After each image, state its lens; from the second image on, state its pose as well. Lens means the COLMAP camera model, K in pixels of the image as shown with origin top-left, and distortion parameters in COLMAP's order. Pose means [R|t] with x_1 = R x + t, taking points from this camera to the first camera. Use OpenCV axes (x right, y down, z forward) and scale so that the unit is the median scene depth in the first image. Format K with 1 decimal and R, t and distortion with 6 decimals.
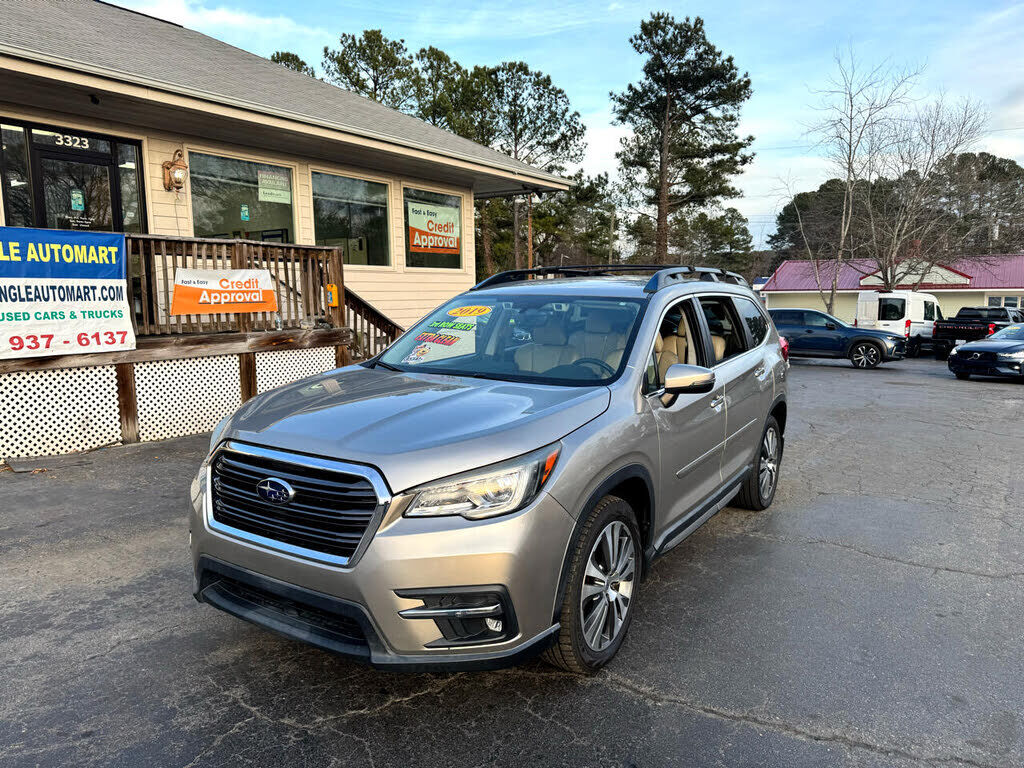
lens RADIAL K [[726.1, 0, 506.0], [0, 726.1, 383.9], [0, 0, 1]] dist [0.025337, -0.027151]
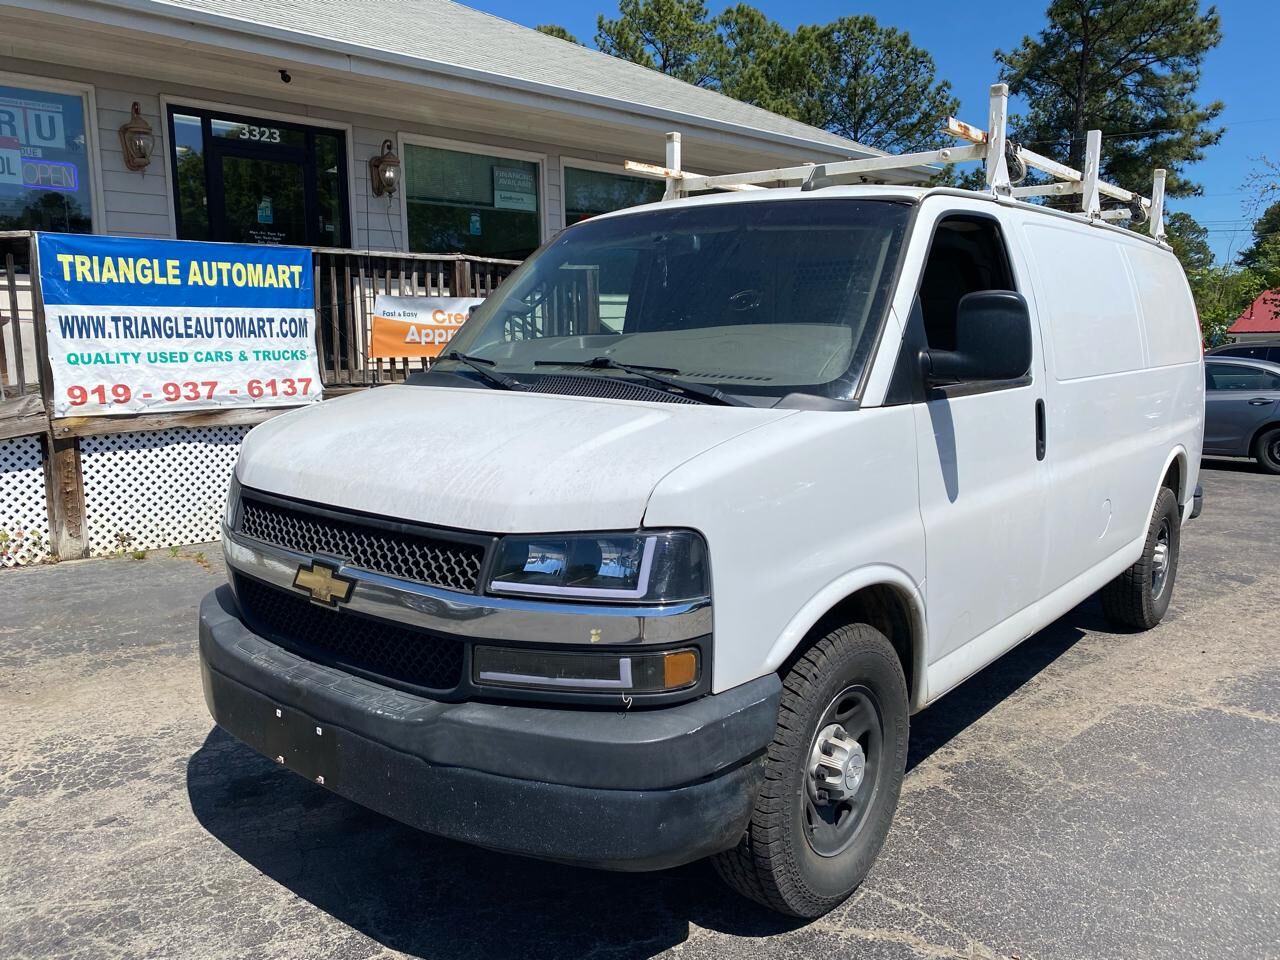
lens RADIAL K [[975.8, 0, 643.2], [0, 975.8, 465.0], [0, 0, 1]] dist [0.009744, -0.002722]
pose [[0.980397, 0.019280, -0.196089, 0.009651], [-0.019506, 0.999809, 0.000778, 0.006664], [0.196066, 0.003062, 0.980586, 0.054535]]
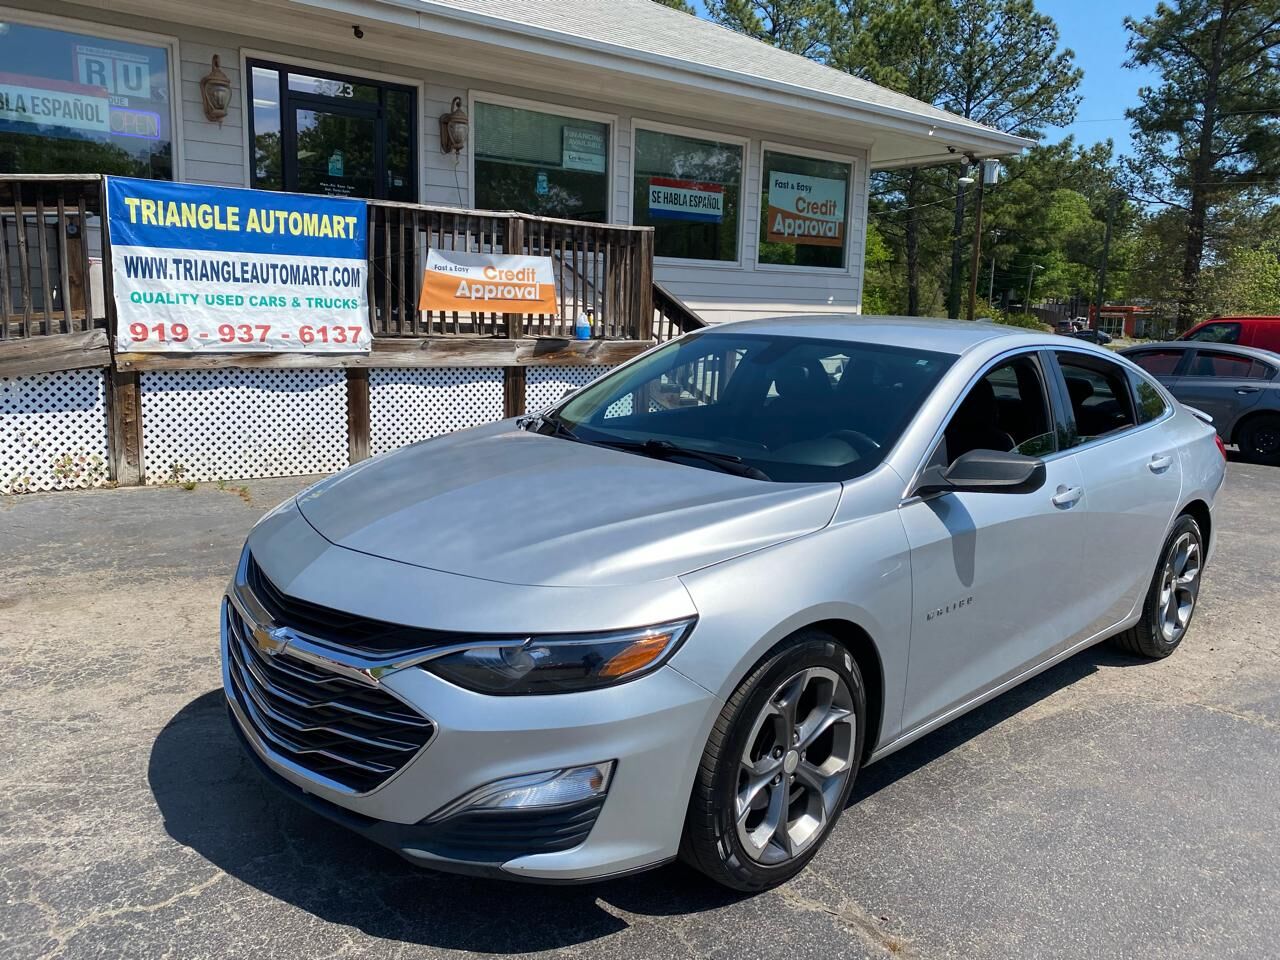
lens RADIAL K [[975.8, 0, 643.2], [0, 975.8, 465.0], [0, 0, 1]] dist [0.009744, -0.002722]
pose [[0.952767, 0.081751, -0.292492, 0.056878], [-0.074379, 0.996571, 0.036256, 0.009910], [0.294453, -0.012789, 0.955581, 0.061400]]
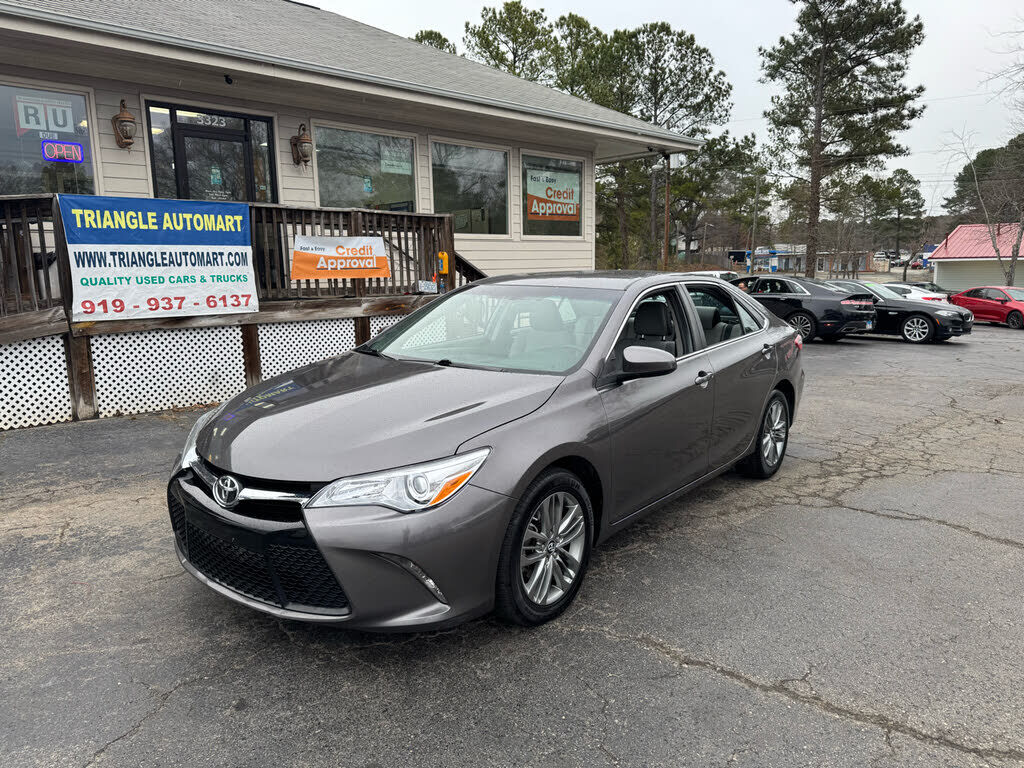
lens RADIAL K [[722.6, 0, 508.7], [0, 722.6, 382.4], [0, 0, 1]] dist [0.041548, -0.046537]
pose [[0.981191, 0.020894, -0.191904, 0.044298], [-0.014563, 0.999304, 0.034342, 0.010750], [0.192488, -0.030901, 0.980813, 0.008698]]
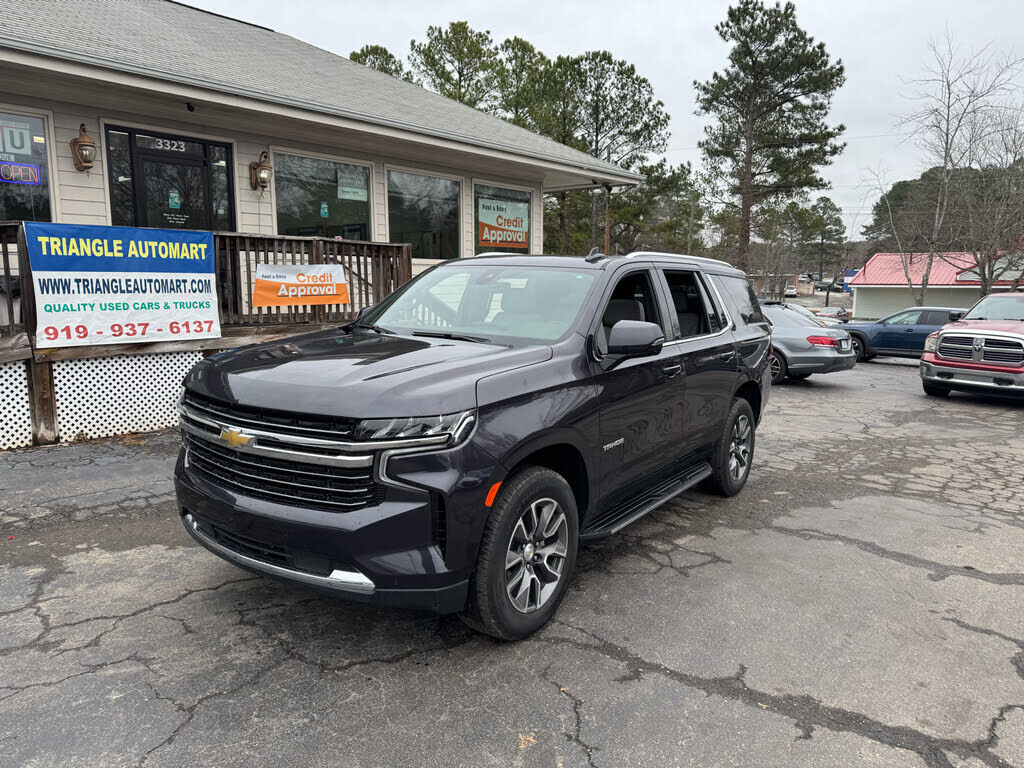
lens RADIAL K [[726.1, 0, 516.9], [0, 726.1, 383.3], [0, 0, 1]] dist [0.041365, -0.048075]
pose [[0.994843, 0.027657, -0.097588, 0.032734], [-0.026108, 0.999513, 0.017107, -0.005435], [0.098014, -0.014471, 0.995080, -0.039135]]
